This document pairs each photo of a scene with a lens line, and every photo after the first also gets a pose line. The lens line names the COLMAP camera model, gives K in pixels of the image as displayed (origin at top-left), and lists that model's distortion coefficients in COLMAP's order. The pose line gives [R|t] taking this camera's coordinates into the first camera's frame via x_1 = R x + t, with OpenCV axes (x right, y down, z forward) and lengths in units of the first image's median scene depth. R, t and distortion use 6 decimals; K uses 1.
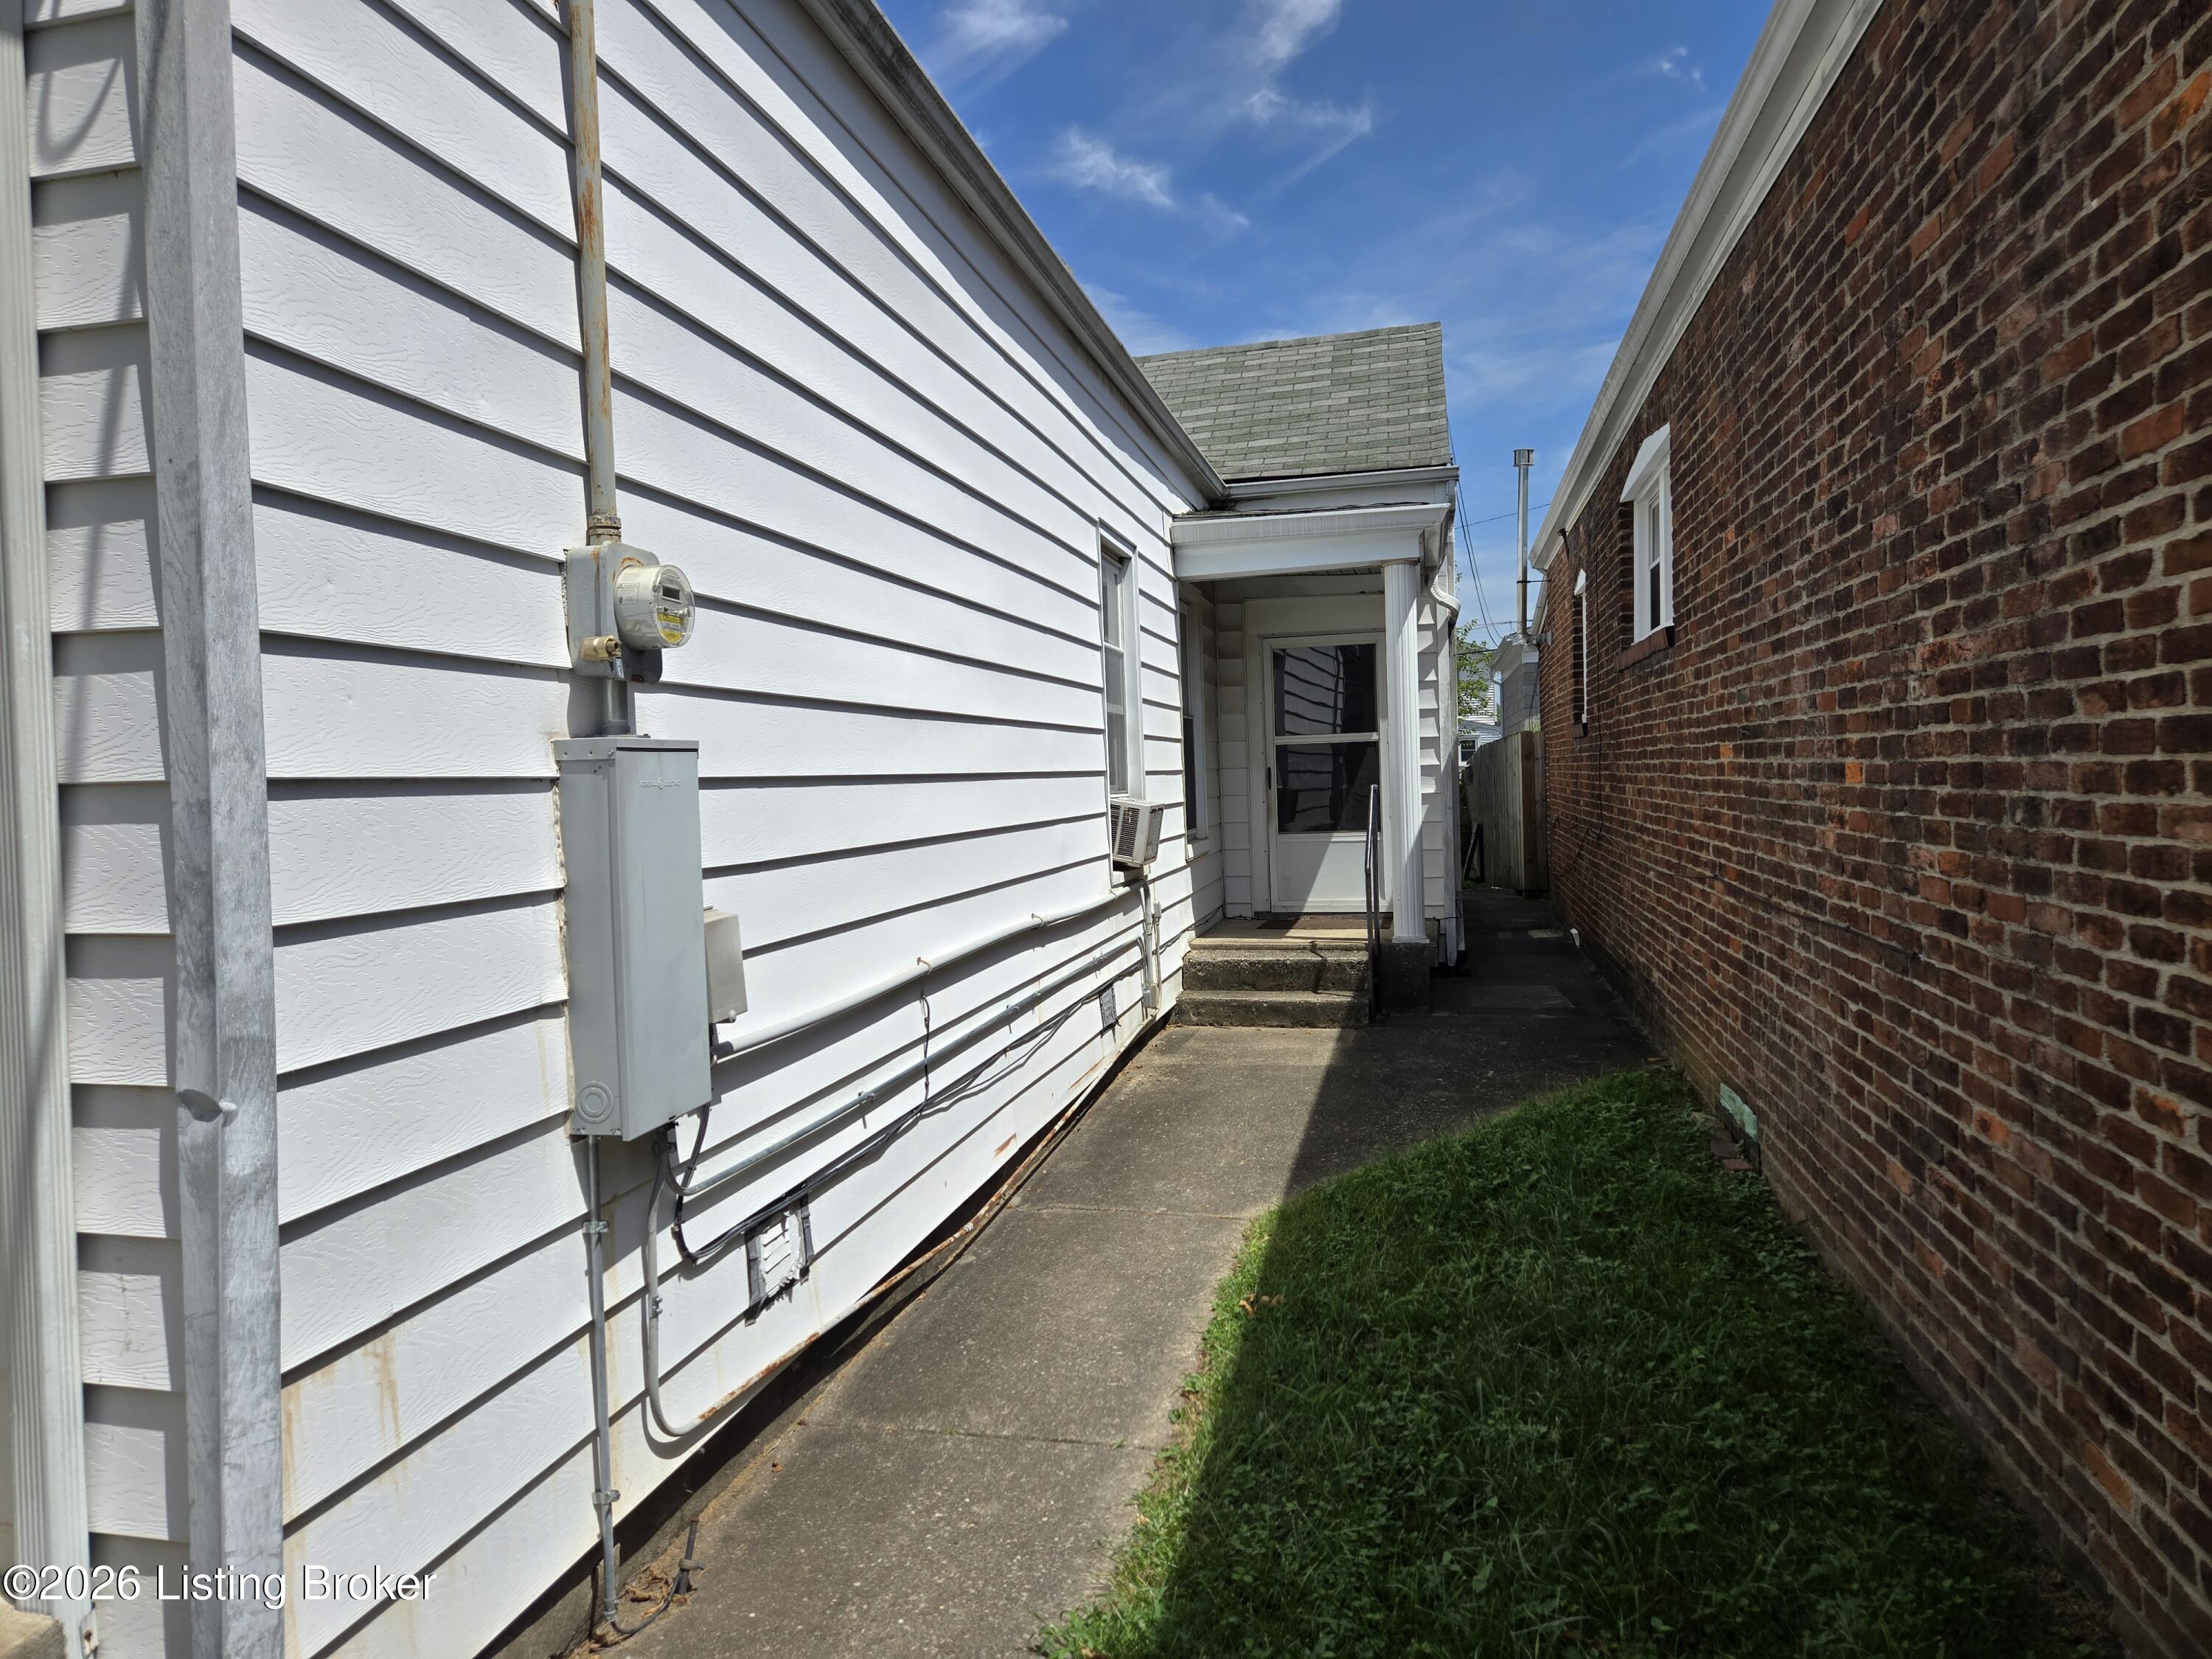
lens RADIAL K [[1488.4, 0, 1075.5], [0, 1488.4, 804.5], [0, 0, 1]] dist [0.076787, -0.063919]
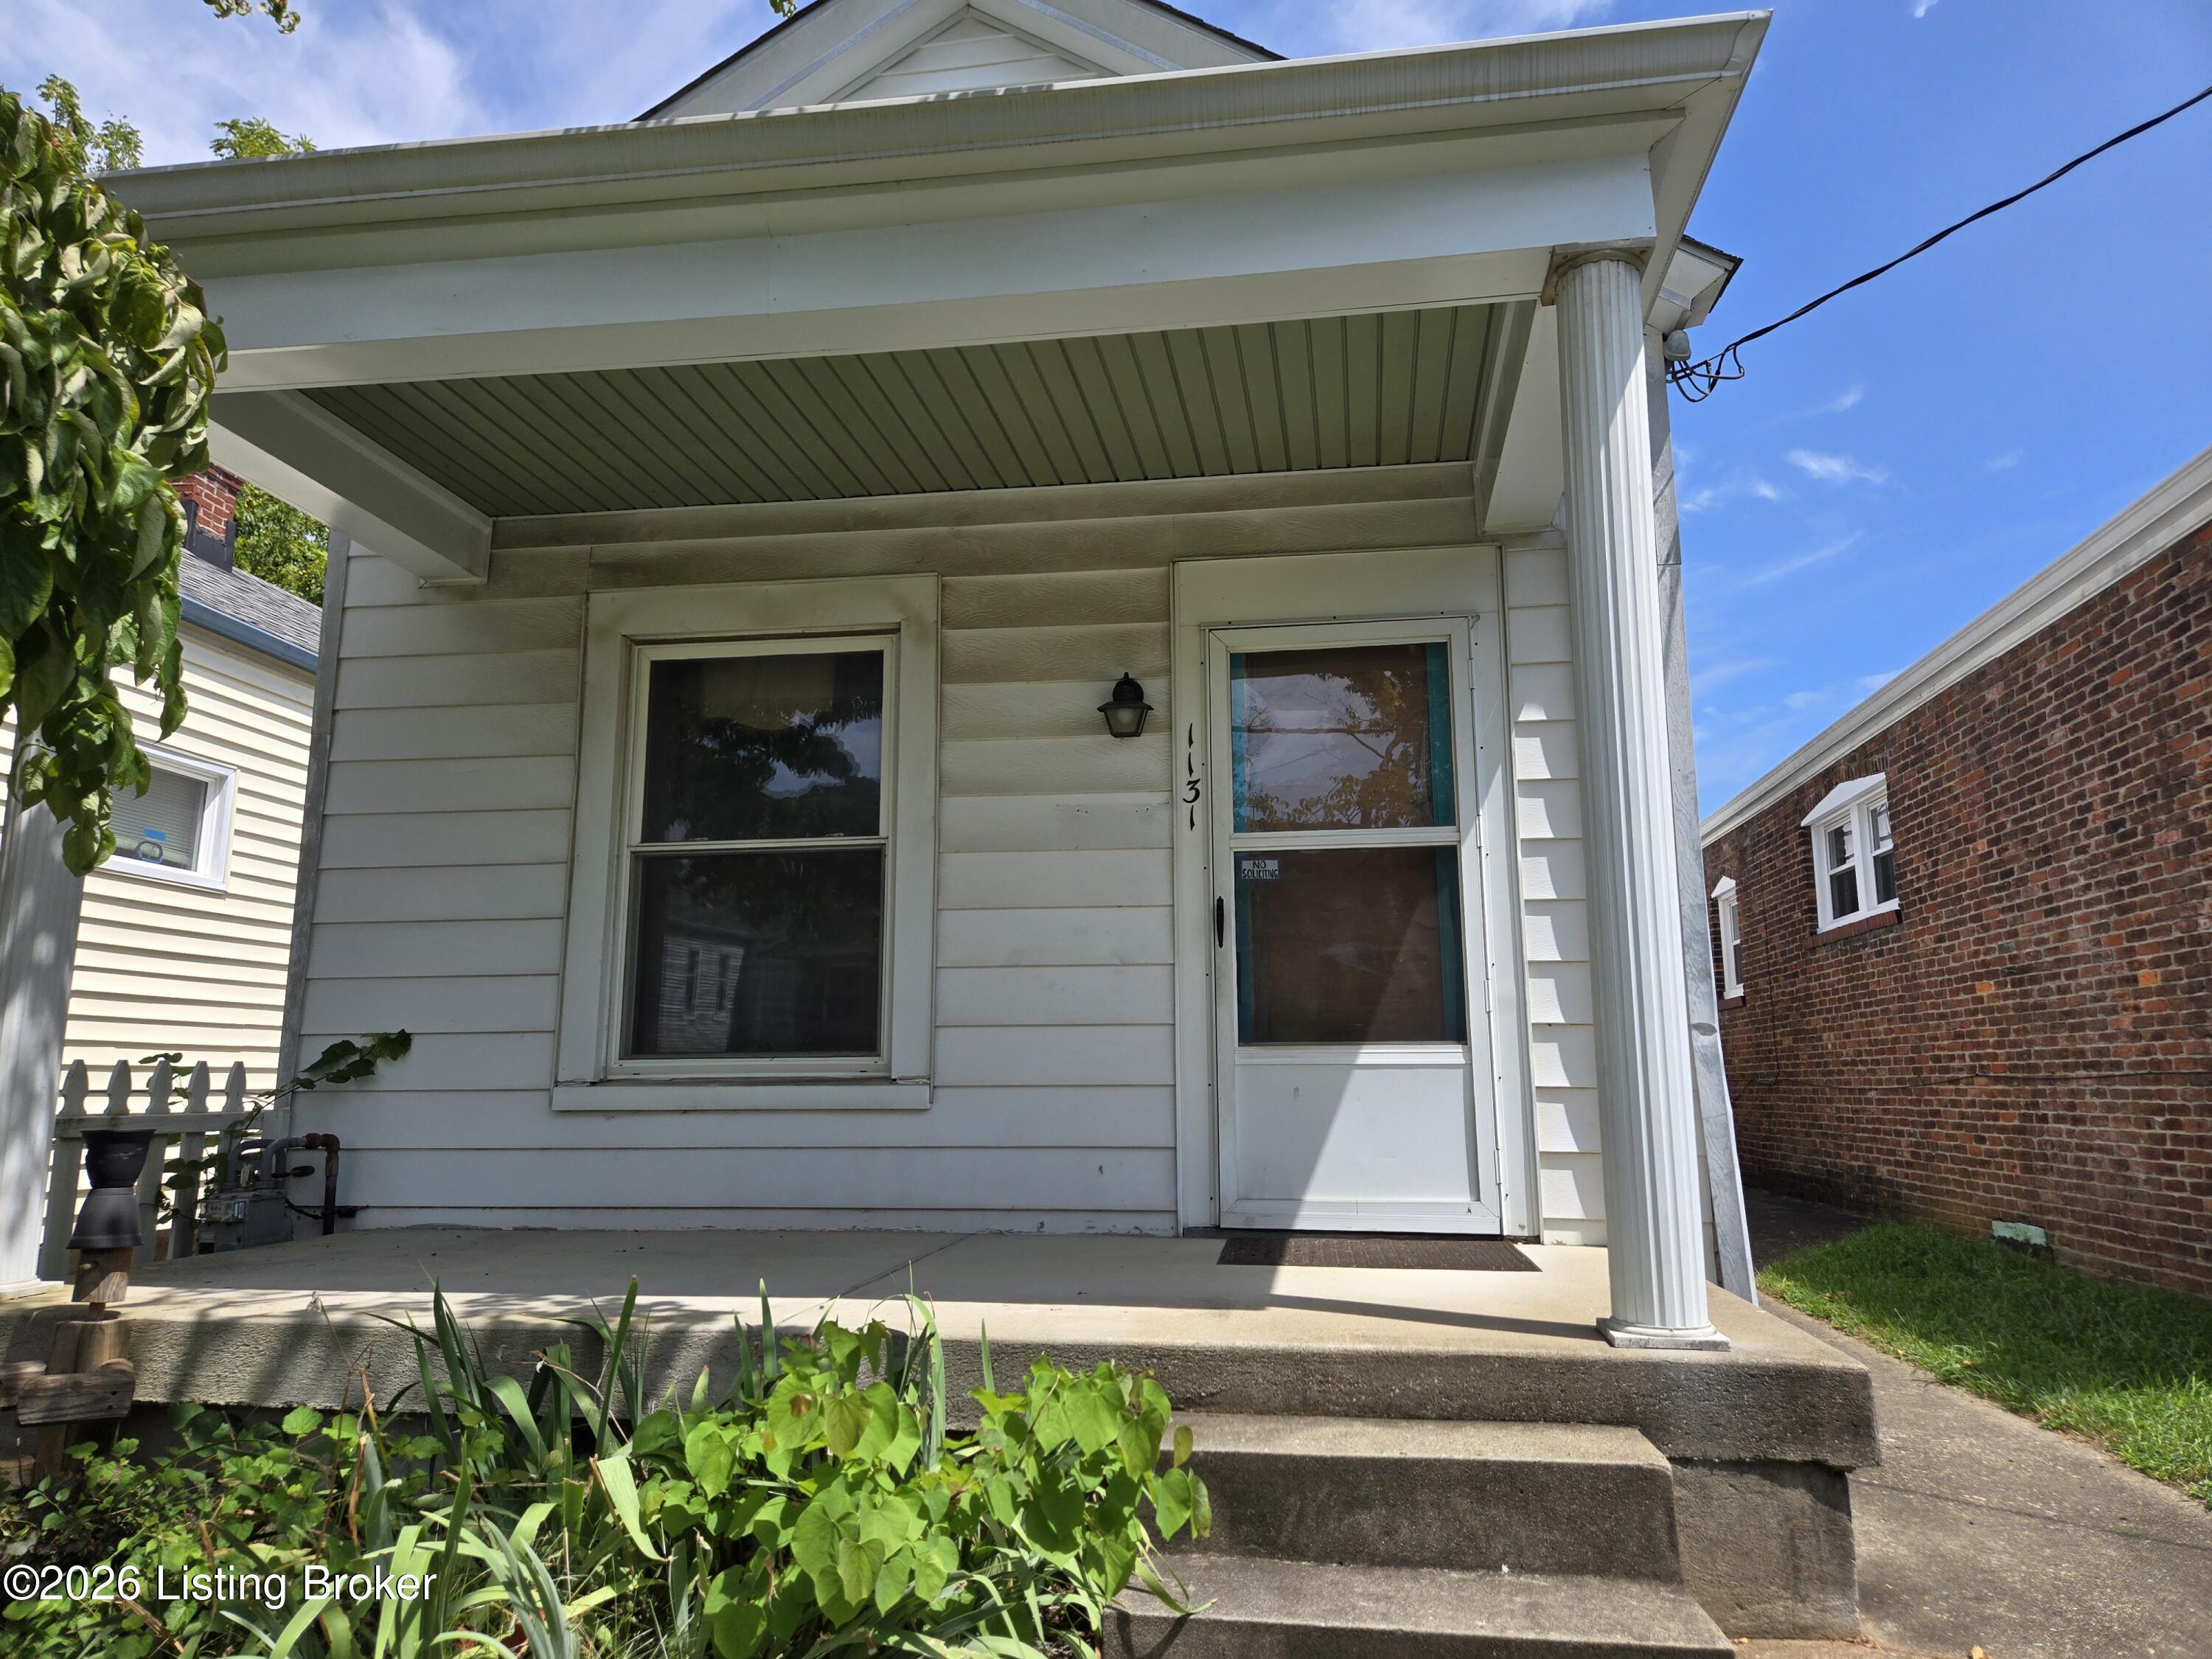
lens RADIAL K [[1488.4, 0, 1115.5], [0, 1488.4, 813.4], [0, 0, 1]] dist [0.076787, -0.063919]
pose [[0.995694, 0.041158, 0.083060, -0.680079], [-0.023652, 0.979168, -0.201670, 0.145011], [-0.089630, 0.198837, 0.975925, -0.524669]]
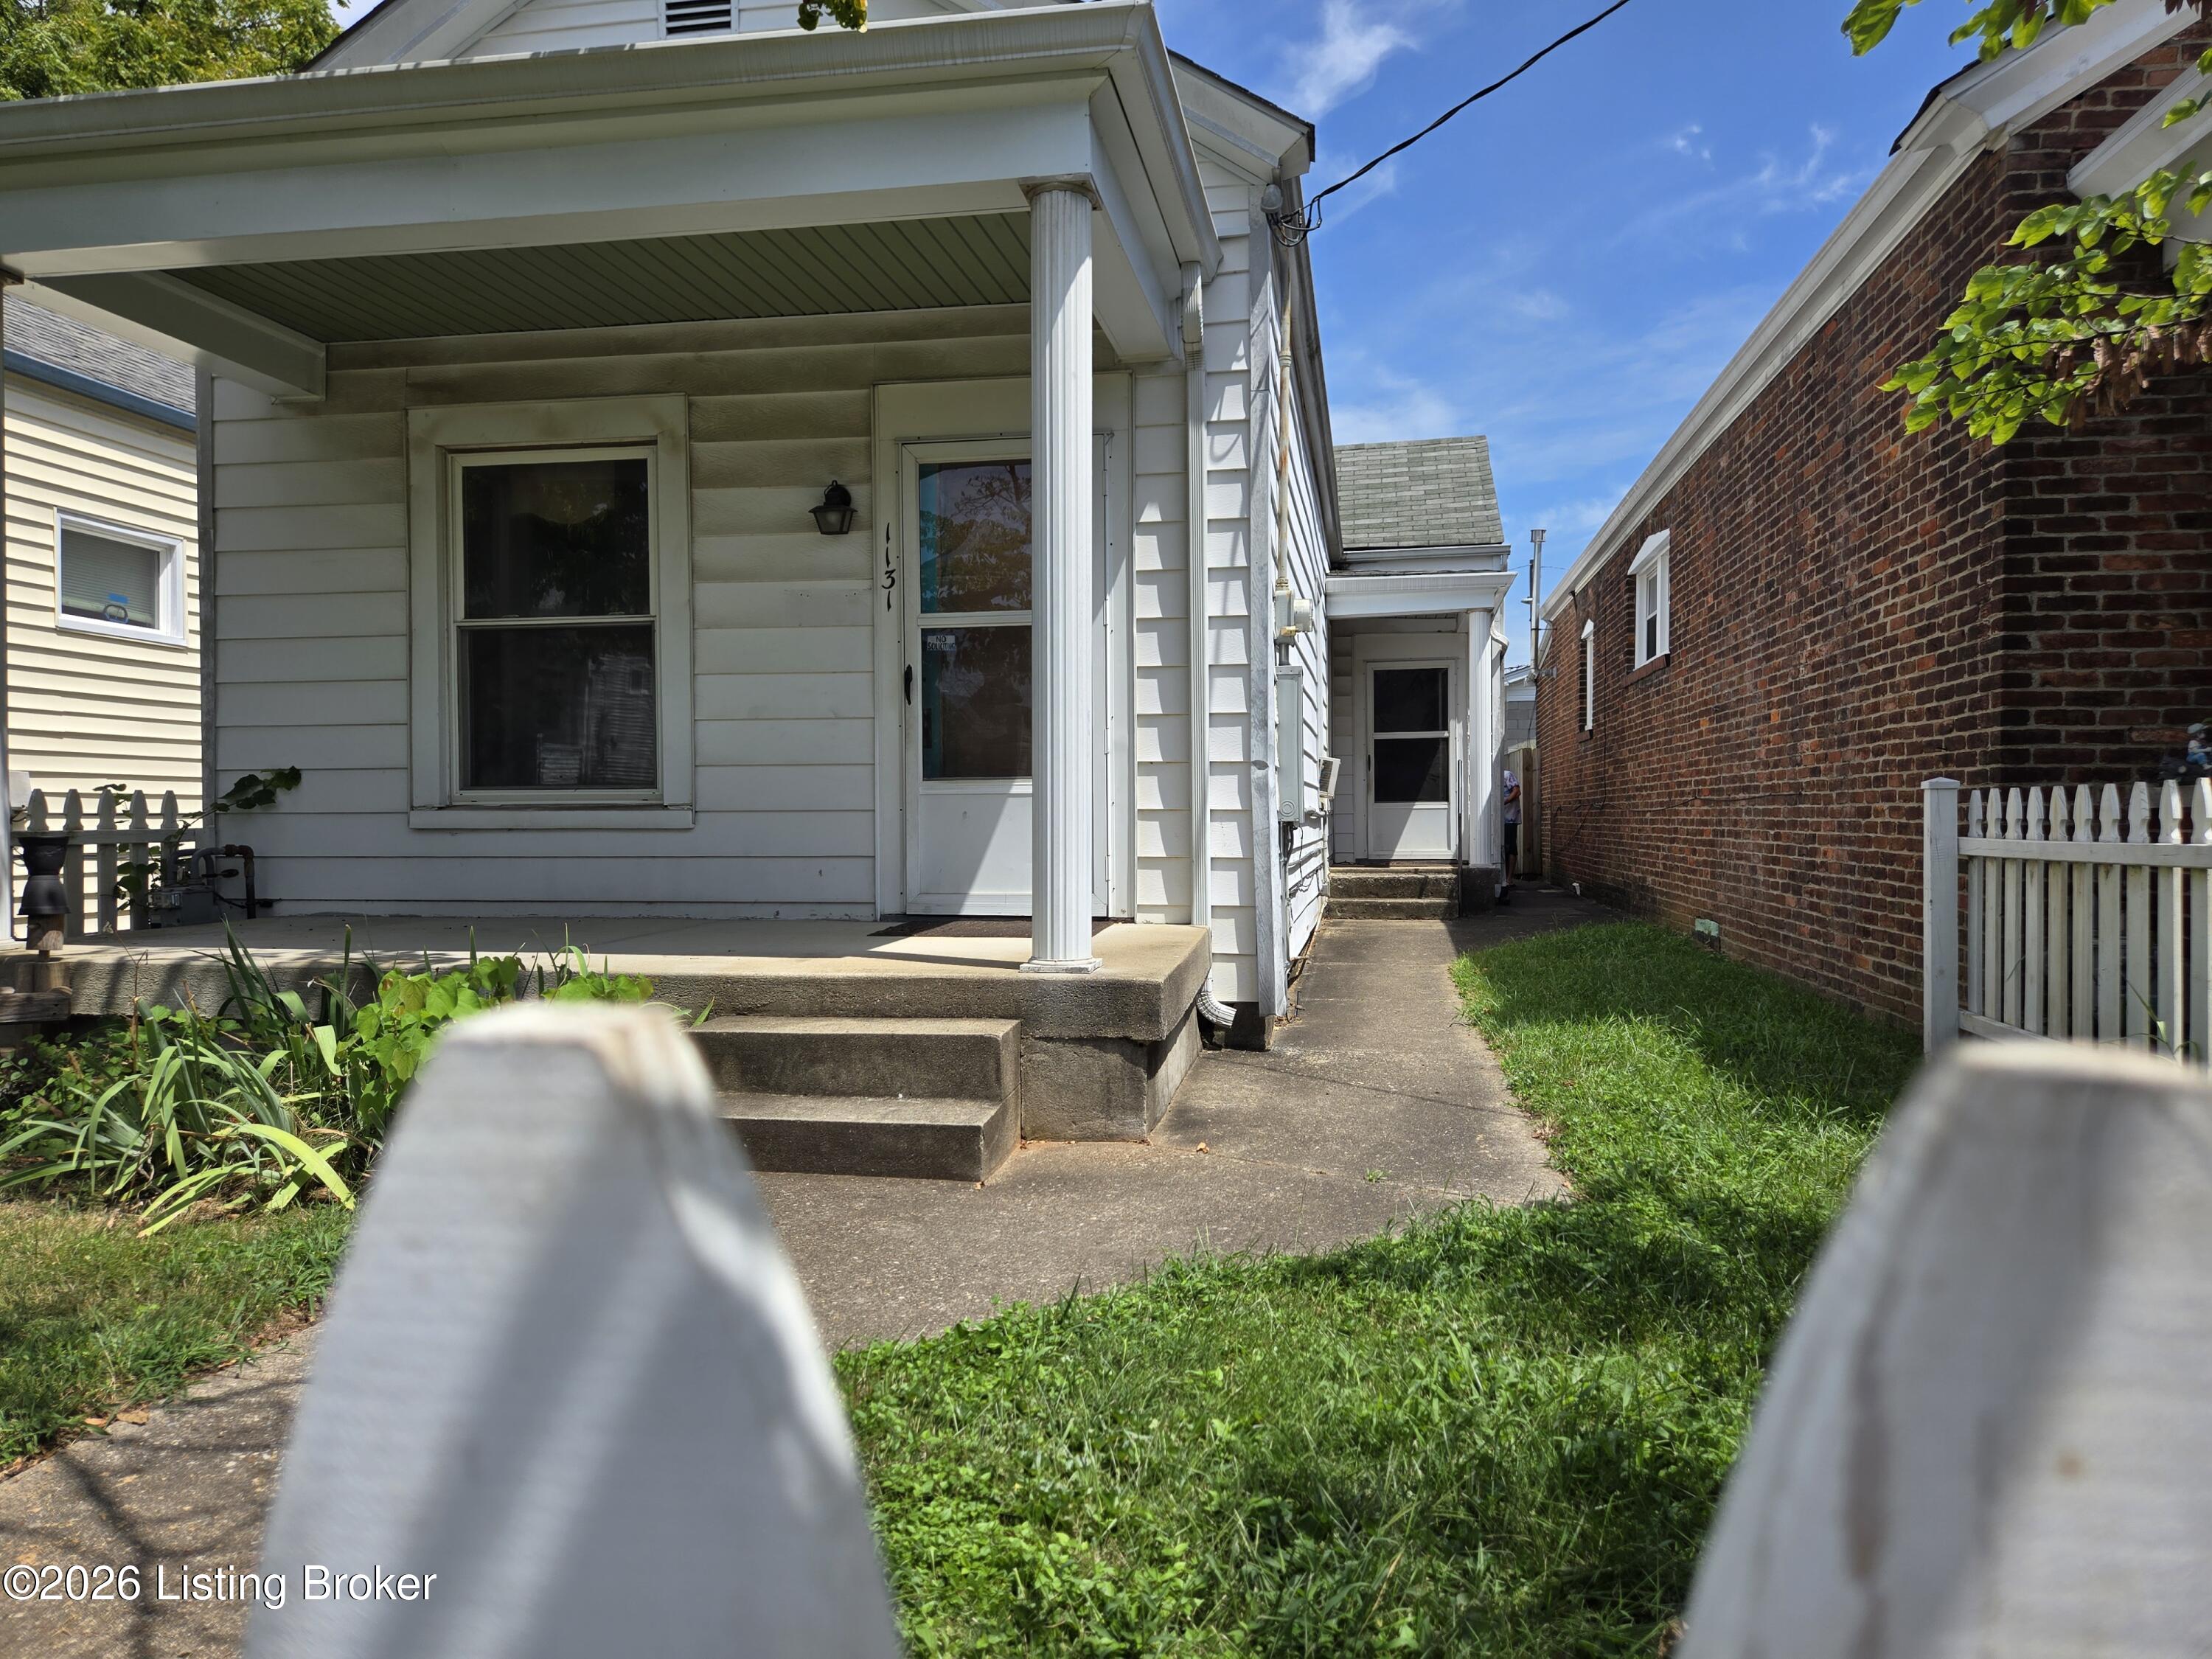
lens RADIAL K [[1488.4, 0, 1114.7], [0, 1488.4, 834.2], [0, 0, 1]] dist [0.076787, -0.063919]
pose [[0.997853, 0.022468, 0.061513, -0.421936], [-0.021895, 0.999711, -0.009974, 0.150363], [-0.061719, 0.008606, 0.998056, -0.828861]]
